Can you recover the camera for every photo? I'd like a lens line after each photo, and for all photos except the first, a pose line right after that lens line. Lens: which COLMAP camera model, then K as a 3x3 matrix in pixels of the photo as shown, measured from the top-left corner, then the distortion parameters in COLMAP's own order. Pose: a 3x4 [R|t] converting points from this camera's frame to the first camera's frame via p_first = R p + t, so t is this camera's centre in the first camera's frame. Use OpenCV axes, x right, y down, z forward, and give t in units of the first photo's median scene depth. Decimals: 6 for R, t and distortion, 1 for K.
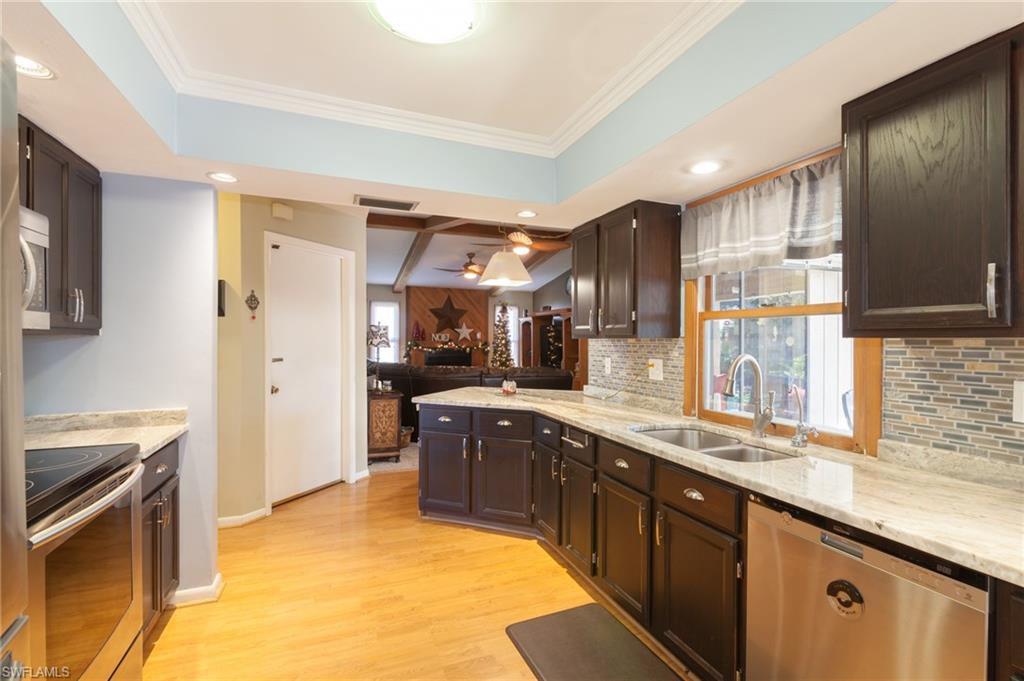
lens RADIAL K [[476.4, 0, 523.8], [0, 476.4, 364.8], [0, 0, 1]] dist [0.000392, -0.000321]
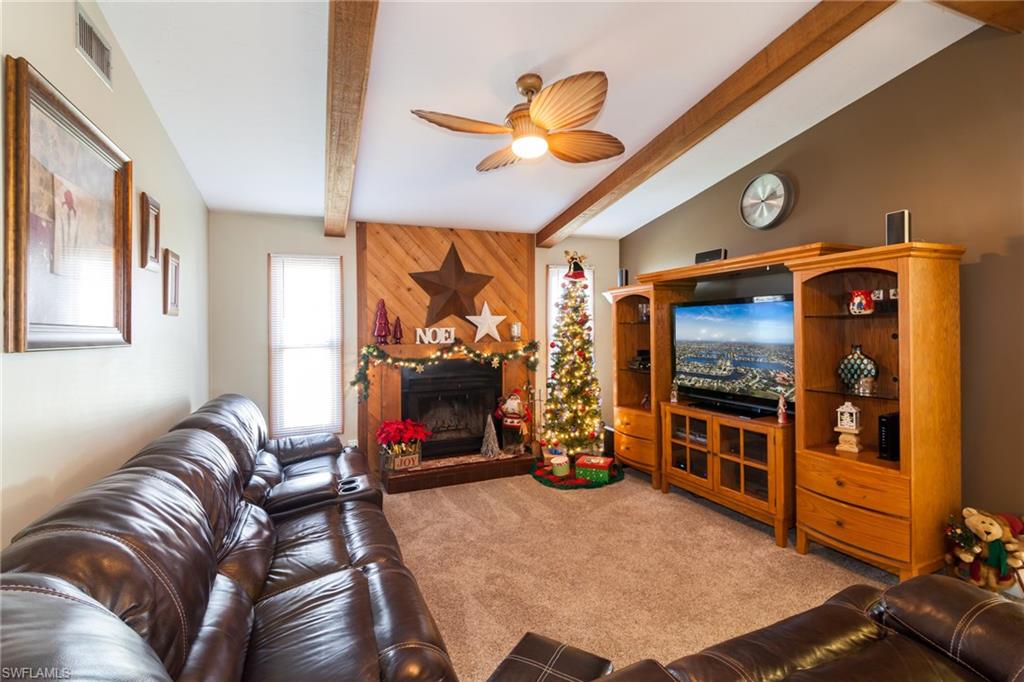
lens RADIAL K [[476.4, 0, 519.3], [0, 476.4, 326.4], [0, 0, 1]] dist [0.000392, -0.000321]
pose [[0.999694, -0.022167, 0.010957, -0.100556], [0.022747, 0.998170, -0.056029, -0.039313], [-0.009695, 0.056261, 0.998369, 0.549472]]
